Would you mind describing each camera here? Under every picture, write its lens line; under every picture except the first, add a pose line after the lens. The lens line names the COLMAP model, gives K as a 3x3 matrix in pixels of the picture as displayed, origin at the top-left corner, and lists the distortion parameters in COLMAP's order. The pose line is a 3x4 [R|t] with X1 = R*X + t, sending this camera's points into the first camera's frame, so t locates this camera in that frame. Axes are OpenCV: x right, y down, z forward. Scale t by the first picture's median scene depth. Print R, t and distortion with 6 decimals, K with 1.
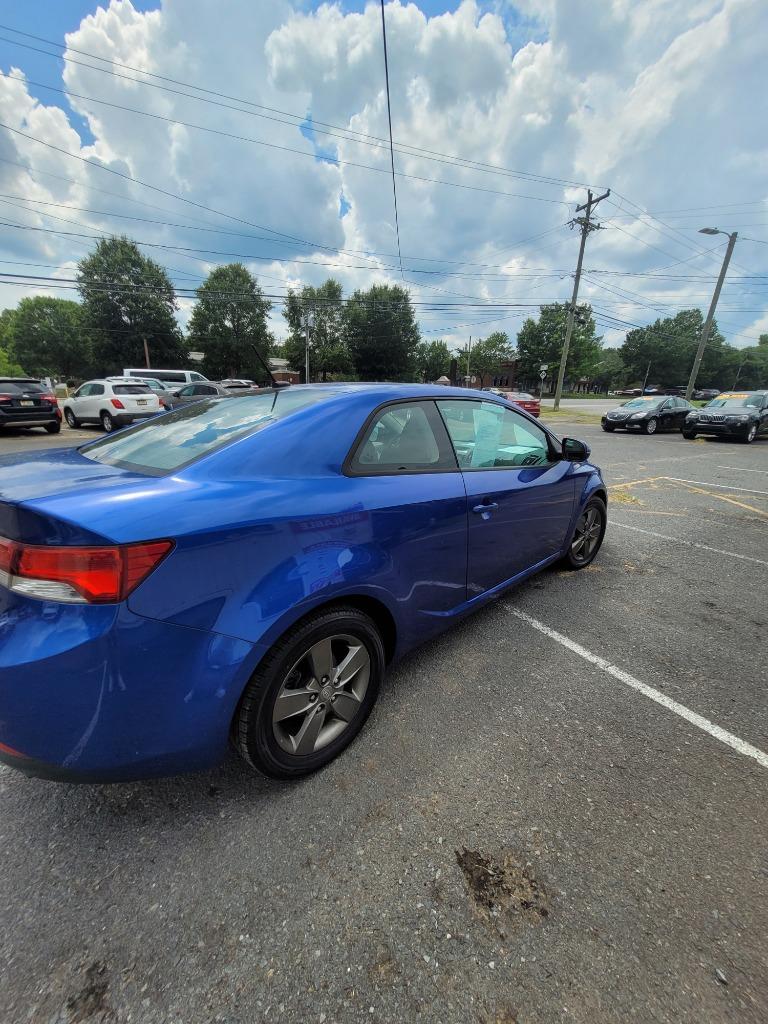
lens RADIAL K [[412.8, 0, 372.7], [0, 412.8, 517.9], [0, 0, 1]] dist [0.001335, 0.000255]
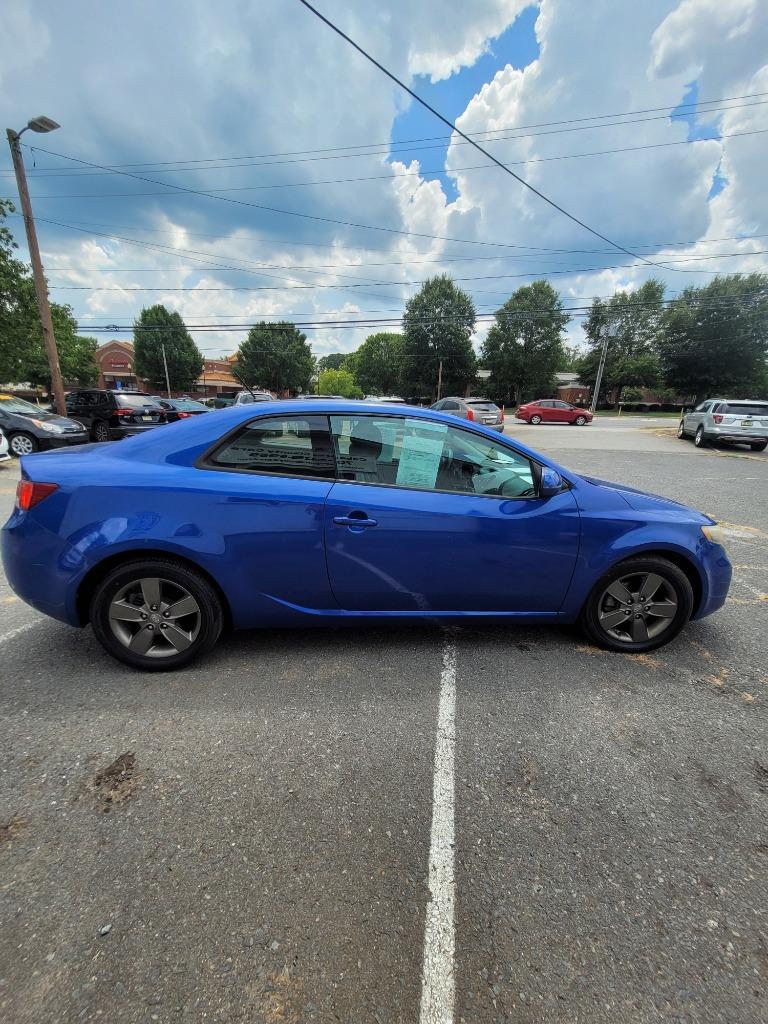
lens RADIAL K [[405.7, 0, 354.5], [0, 405.7, 514.0], [0, 0, 1]] dist [-0.000247, 0.000338]
pose [[0.771423, 0.171960, -0.612647, 0.955464], [-0.195820, 0.980224, 0.028564, -0.076643], [0.605443, 0.097934, 0.789840, 0.226800]]
